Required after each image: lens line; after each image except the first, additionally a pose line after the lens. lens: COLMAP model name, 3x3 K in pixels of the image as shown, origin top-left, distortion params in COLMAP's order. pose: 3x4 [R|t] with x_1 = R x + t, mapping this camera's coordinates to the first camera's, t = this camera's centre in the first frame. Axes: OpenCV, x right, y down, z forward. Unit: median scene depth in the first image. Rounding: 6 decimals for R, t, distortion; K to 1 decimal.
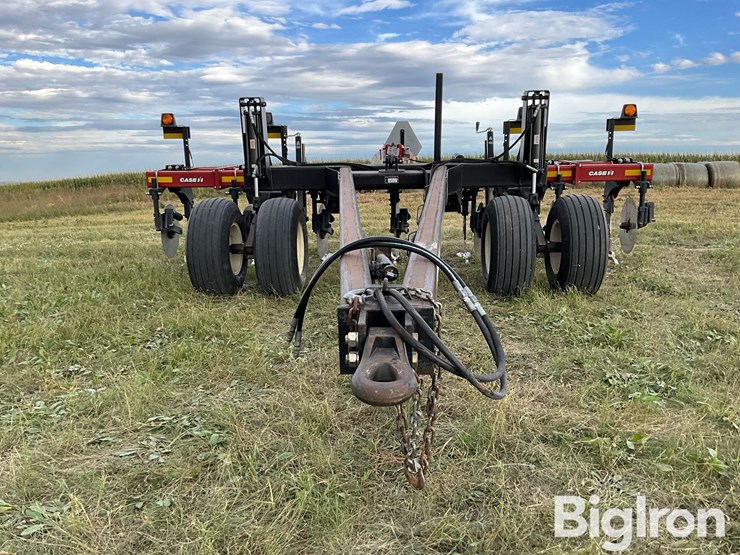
lens RADIAL K [[644.9, 0, 370.0], [0, 644.9, 277.5], [0, 0, 1]] dist [0.035661, -0.000586]
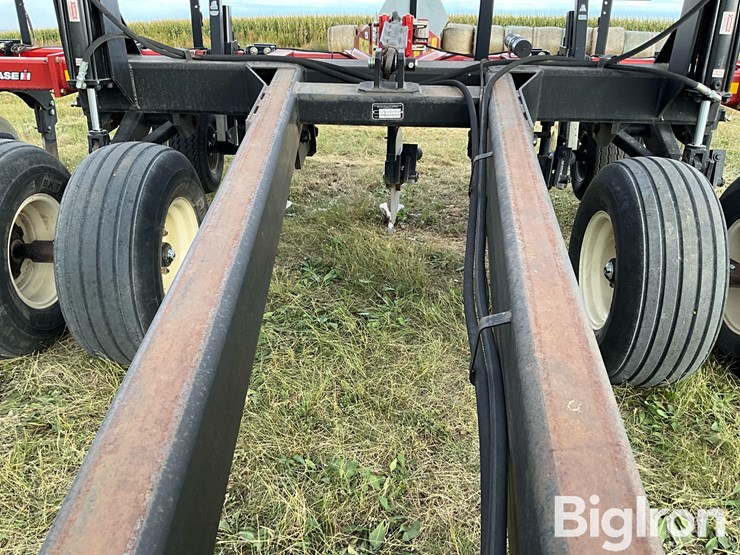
lens RADIAL K [[638.1, 0, 370.0], [0, 638.1, 277.5], [0, 0, 1]] dist [0.015227, -0.054973]
pose [[0.999467, 0.031320, 0.009255, 0.017745], [-0.032567, 0.977062, 0.210450, -0.108695], [-0.002452, -0.210639, 0.977561, 0.465203]]
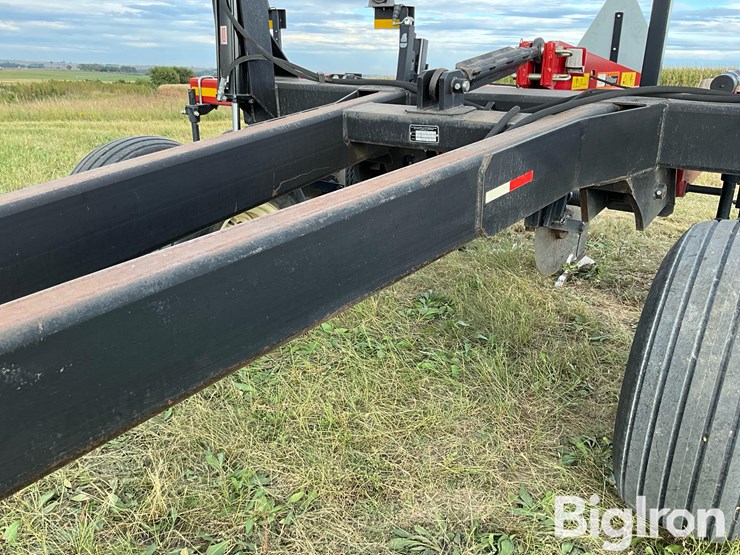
lens RADIAL K [[638.1, 0, 370.0], [0, 638.1, 277.5], [0, 0, 1]] dist [0.015227, -0.054973]
pose [[0.837846, 0.210217, -0.503808, 0.150738], [-0.134374, 0.973905, 0.182900, -0.108790], [0.529110, -0.085543, 0.844230, 0.517331]]
